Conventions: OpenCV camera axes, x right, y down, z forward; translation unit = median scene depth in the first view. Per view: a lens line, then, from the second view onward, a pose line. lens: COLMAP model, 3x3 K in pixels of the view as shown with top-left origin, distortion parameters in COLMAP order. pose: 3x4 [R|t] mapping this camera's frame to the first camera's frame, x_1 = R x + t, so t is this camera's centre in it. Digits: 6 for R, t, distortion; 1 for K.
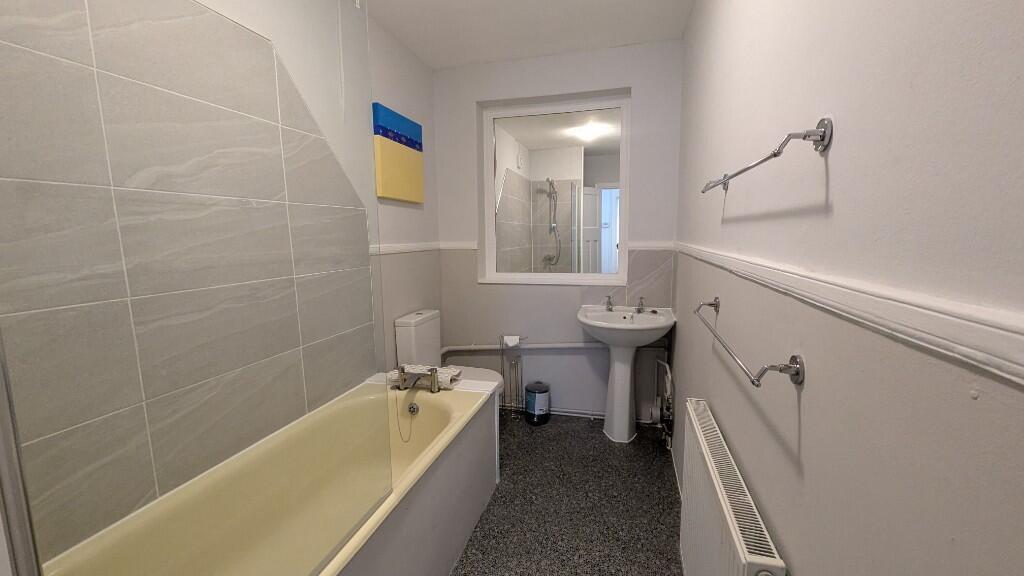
lens RADIAL K [[420.5, 0, 513.3], [0, 420.5, 291.7], [0, 0, 1]] dist [0.004162, -0.000021]
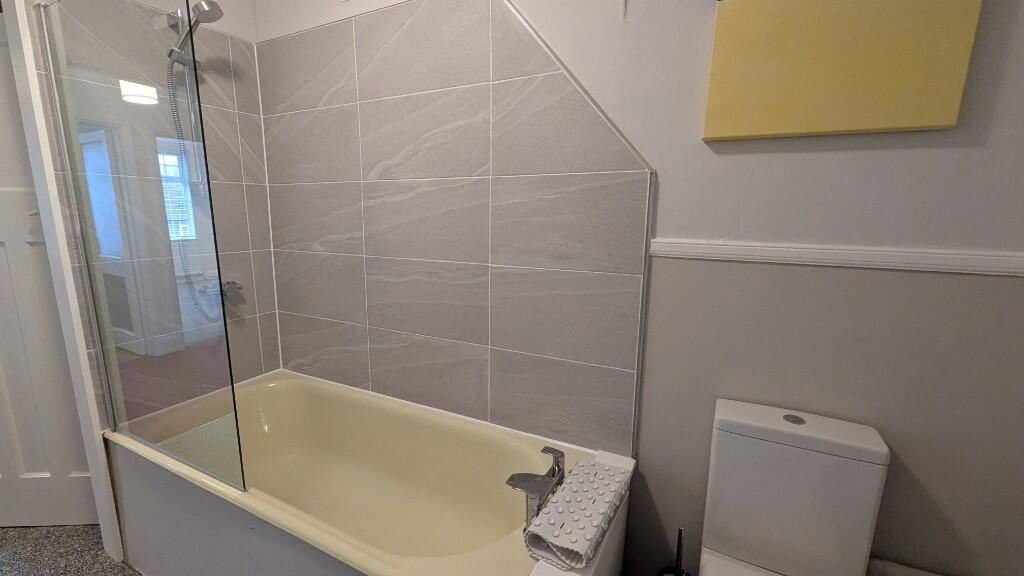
lens RADIAL K [[420.5, 0, 509.6], [0, 420.5, 290.6], [0, 0, 1]] dist [0.004162, -0.000021]
pose [[-0.195059, 0.192760, -0.961663, 0.308811], [-0.138585, 0.965242, 0.221588, -0.184240], [0.970951, 0.176495, -0.161566, 1.216034]]
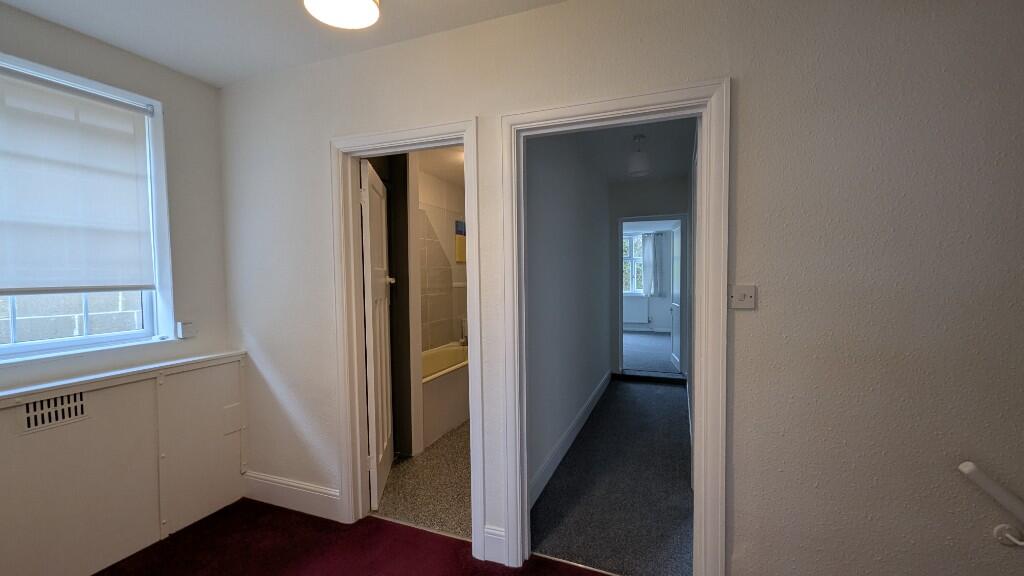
lens RADIAL K [[420.5, 0, 511.3], [0, 420.5, 292.5], [0, 0, 1]] dist [0.004162, -0.000021]
pose [[0.994522, 0.002511, -0.104496, 0.268647], [-0.012362, 0.995520, -0.093734, 0.191742], [0.103793, 0.094513, 0.990098, -1.558984]]
